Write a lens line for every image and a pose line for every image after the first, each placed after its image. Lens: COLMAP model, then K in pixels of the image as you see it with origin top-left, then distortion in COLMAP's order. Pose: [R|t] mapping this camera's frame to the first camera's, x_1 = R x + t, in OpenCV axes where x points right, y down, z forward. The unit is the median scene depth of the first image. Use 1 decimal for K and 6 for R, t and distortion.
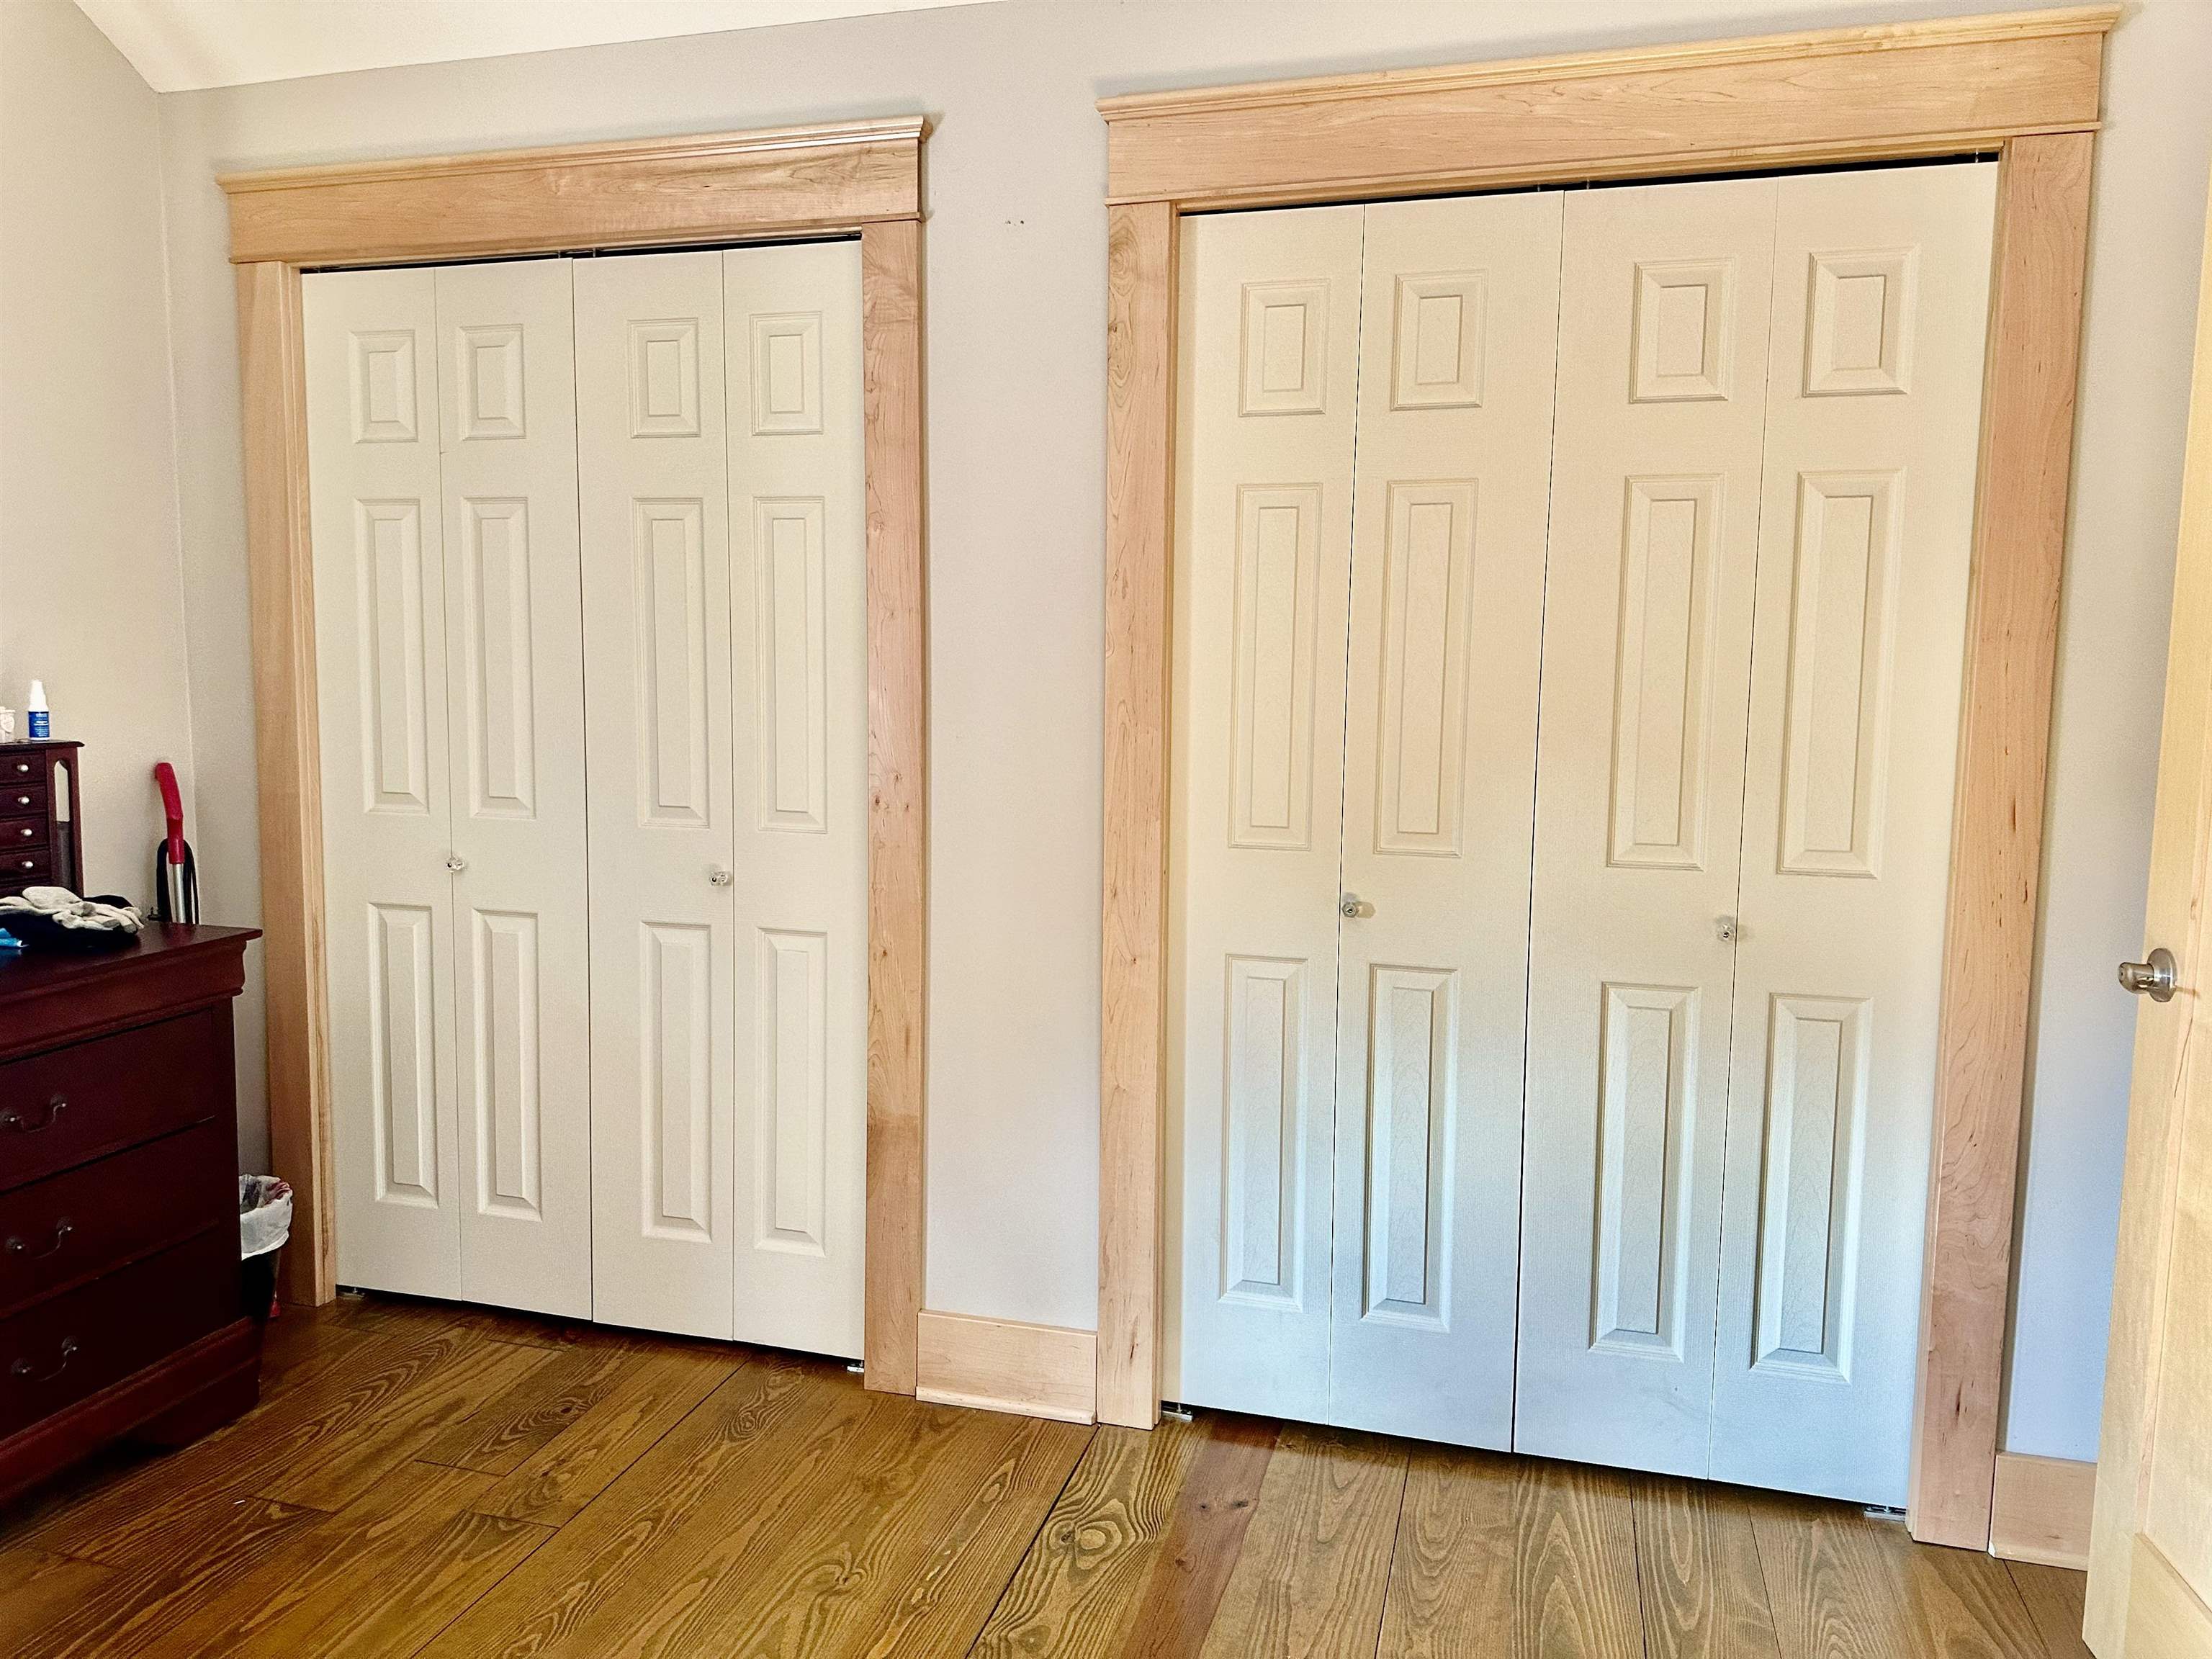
lens RADIAL K [[1570.8, 0, 1103.5], [0, 1570.8, 838.8], [0, 0, 1]] dist [0.093037, -0.047718]
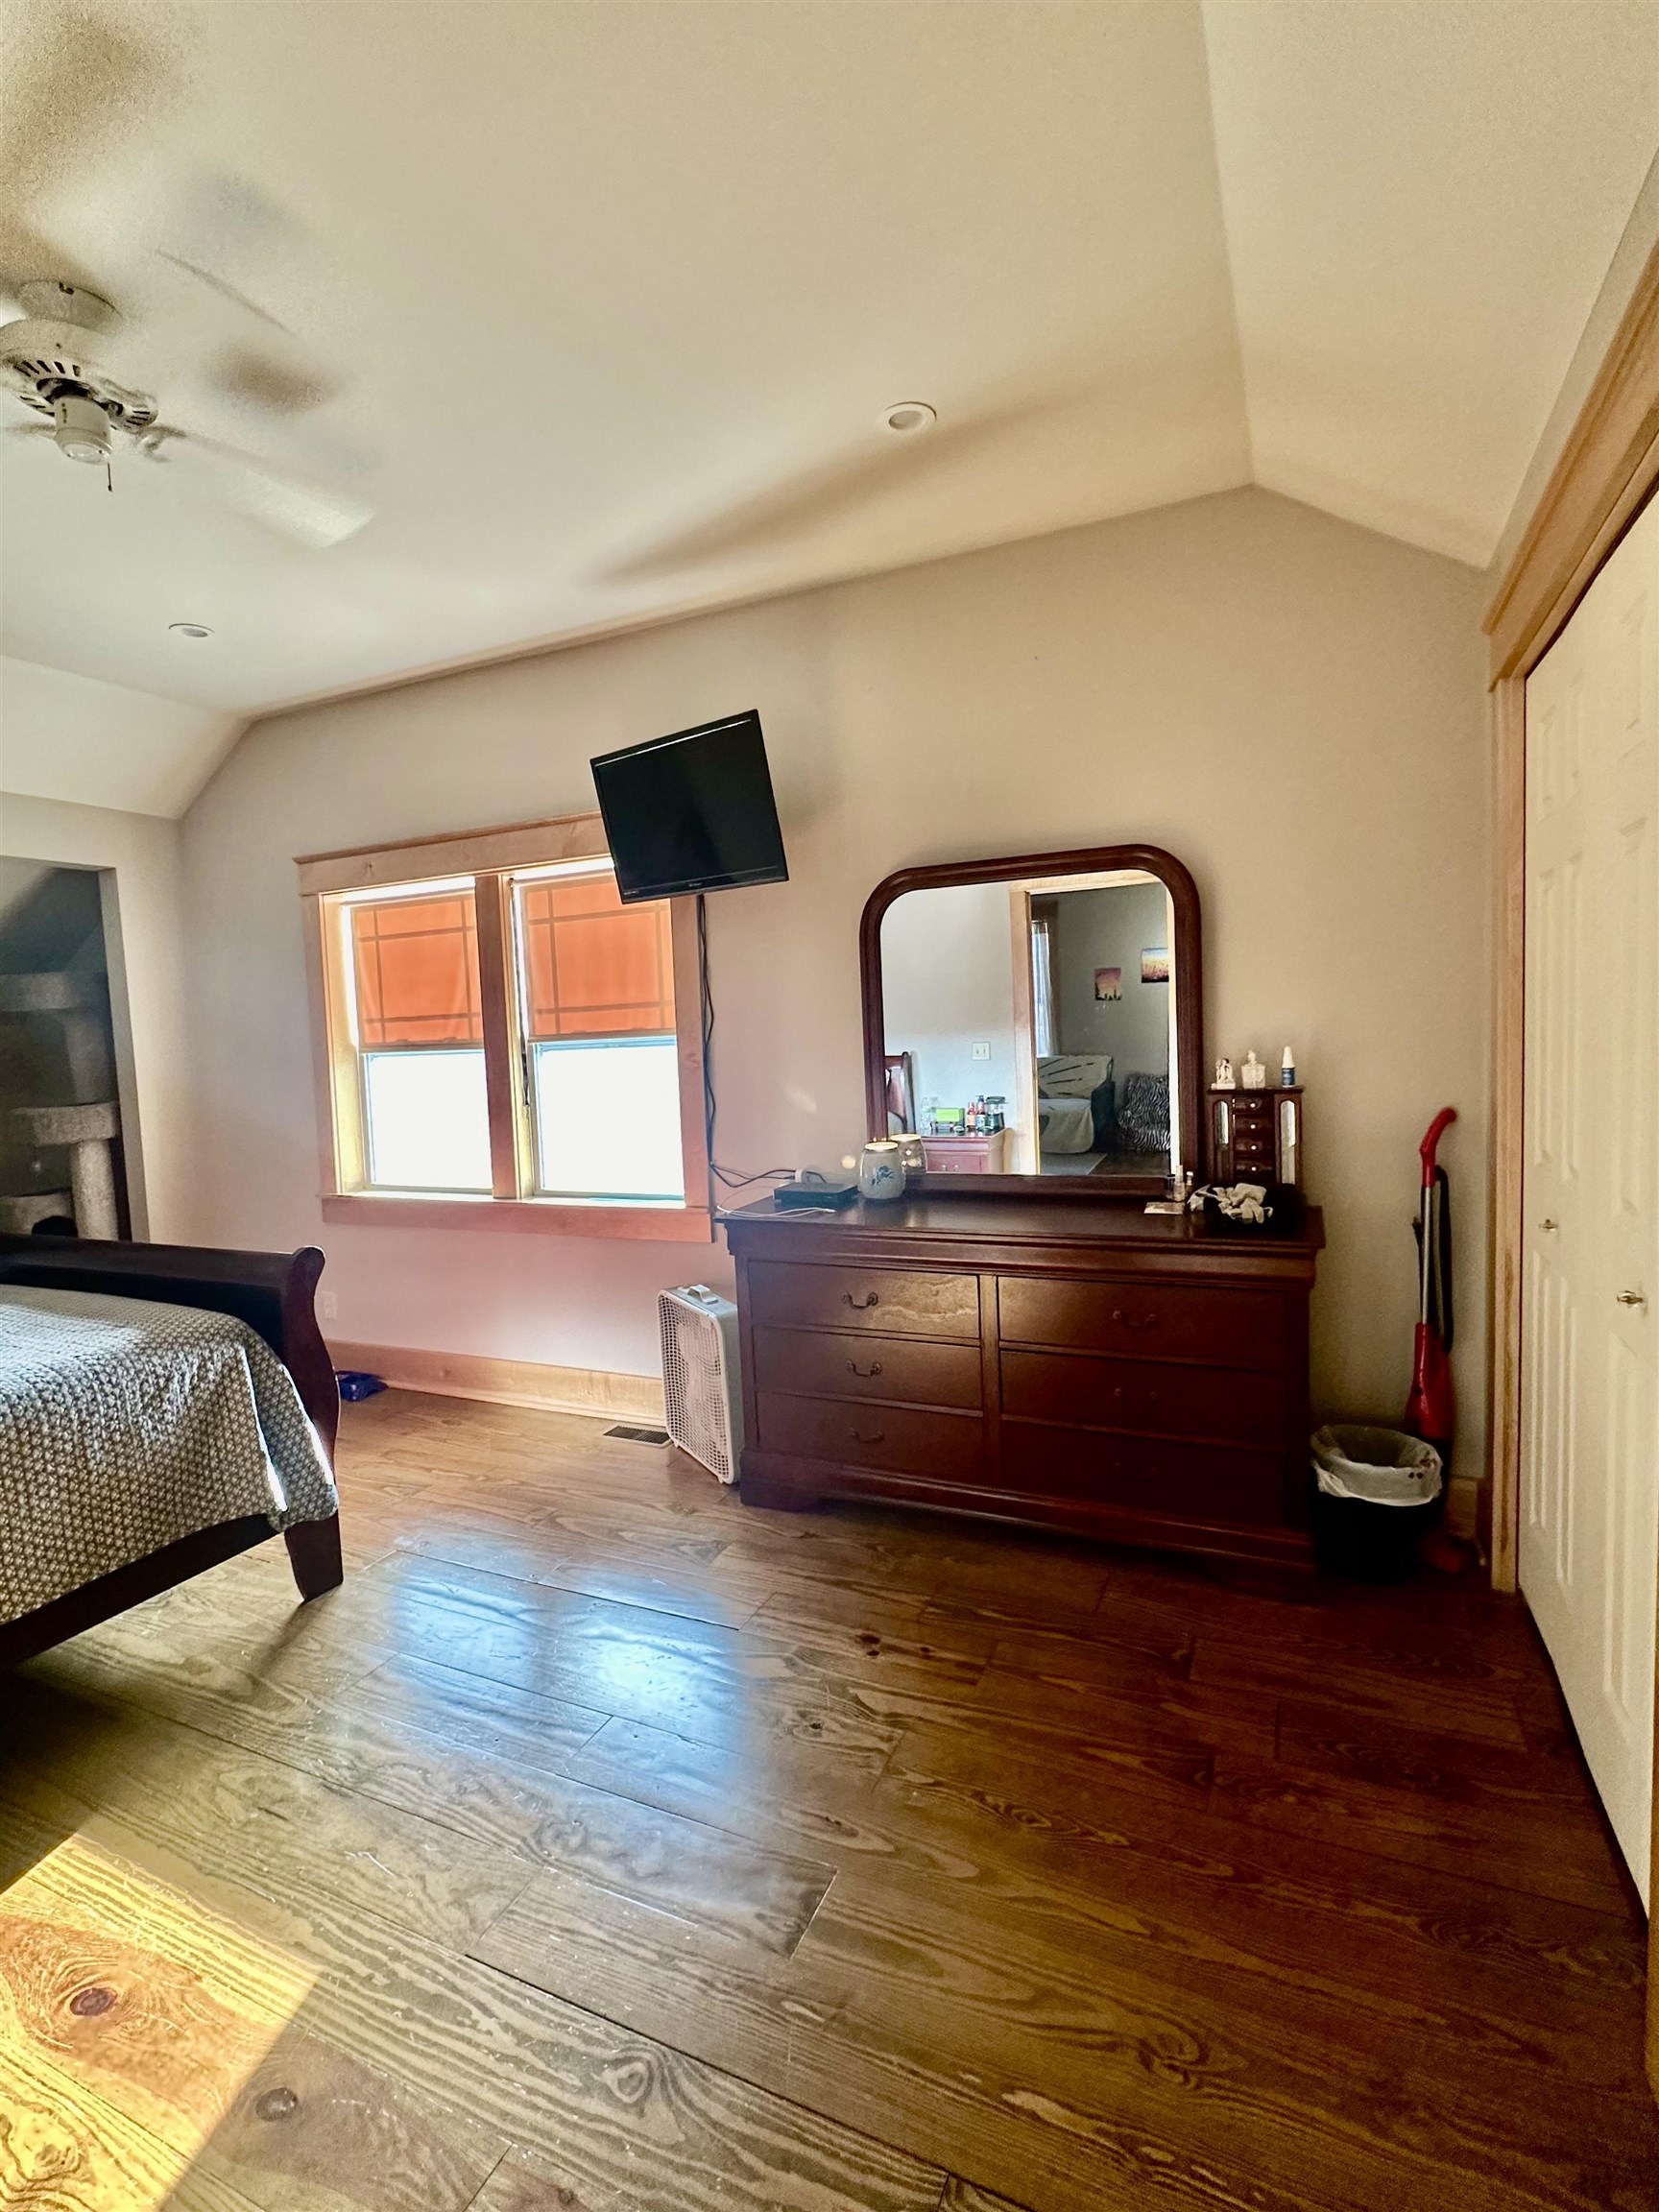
lens RADIAL K [[1037.3, 0, 820.9], [0, 1037.3, 1109.9], [0, 0, 1]] dist [-0.001257, -0.000525]
pose [[-0.168957, 0.060553, -0.983762, 0.355863], [-0.069990, 0.994854, 0.073257, -0.081614], [0.983135, 0.081231, -0.163849, 0.759090]]
